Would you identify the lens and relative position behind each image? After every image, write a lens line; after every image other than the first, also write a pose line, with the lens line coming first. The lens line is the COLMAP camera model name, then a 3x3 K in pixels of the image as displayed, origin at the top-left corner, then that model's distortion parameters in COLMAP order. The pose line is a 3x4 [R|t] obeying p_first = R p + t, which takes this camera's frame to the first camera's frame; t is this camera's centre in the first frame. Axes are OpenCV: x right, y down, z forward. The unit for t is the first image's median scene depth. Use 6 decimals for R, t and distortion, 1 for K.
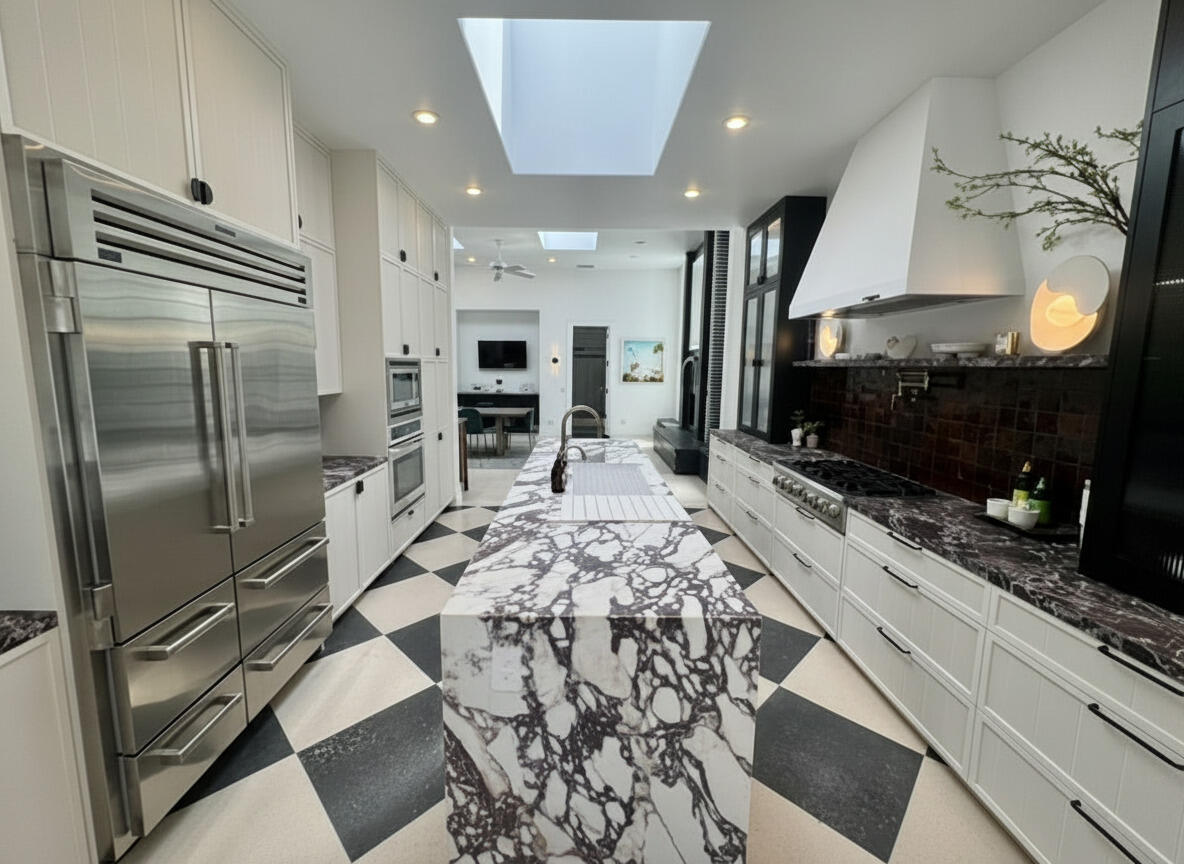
lens RADIAL K [[473.3, 0, 592.0], [0, 473.3, 432.0], [0, 0, 1]] dist [-0.016028, -0.000139]
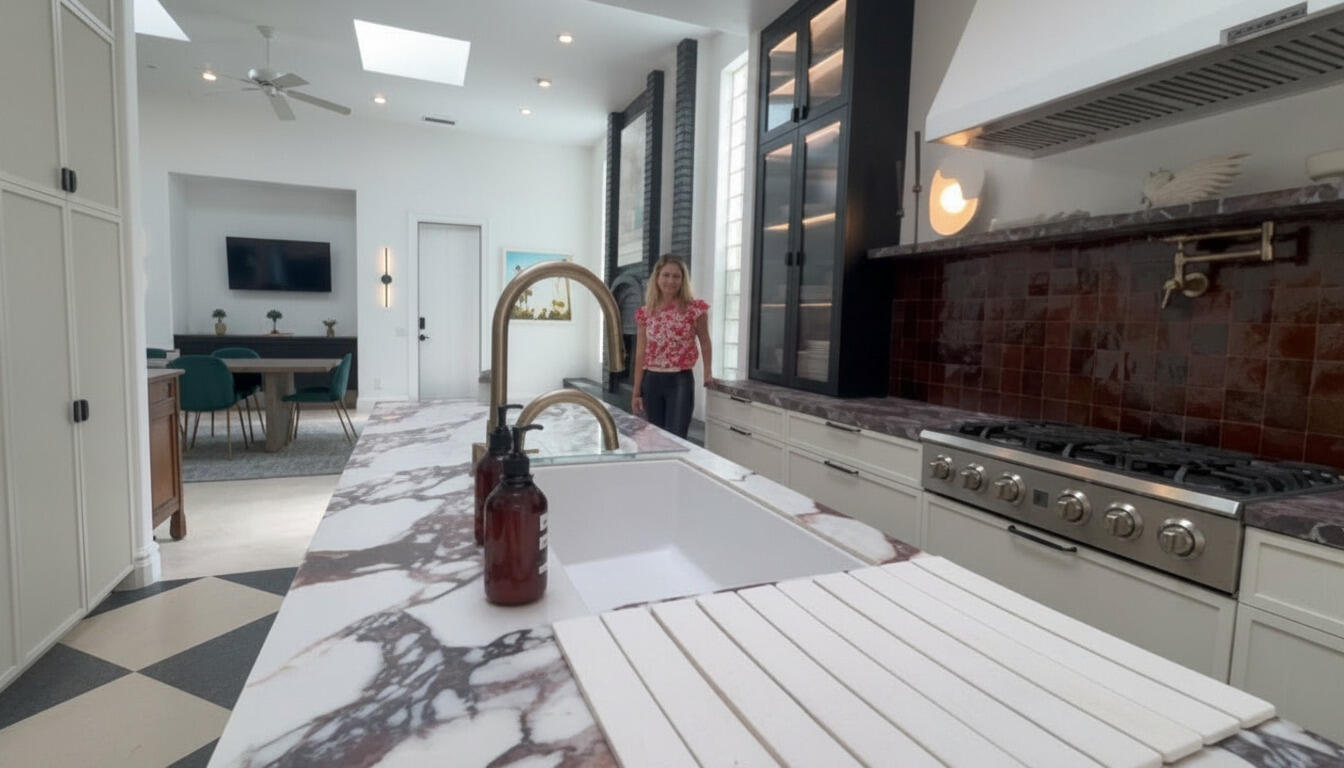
lens RADIAL K [[618.2, 0, 666.4], [0, 618.2, 355.6], [0, 0, 1]] dist [0.013267, 0.000061]
pose [[0.934134, -0.016861, 0.356524, -0.043688], [0.044151, 0.996670, -0.068547, 0.010728], [-0.354181, 0.079773, 0.931768, 0.265145]]
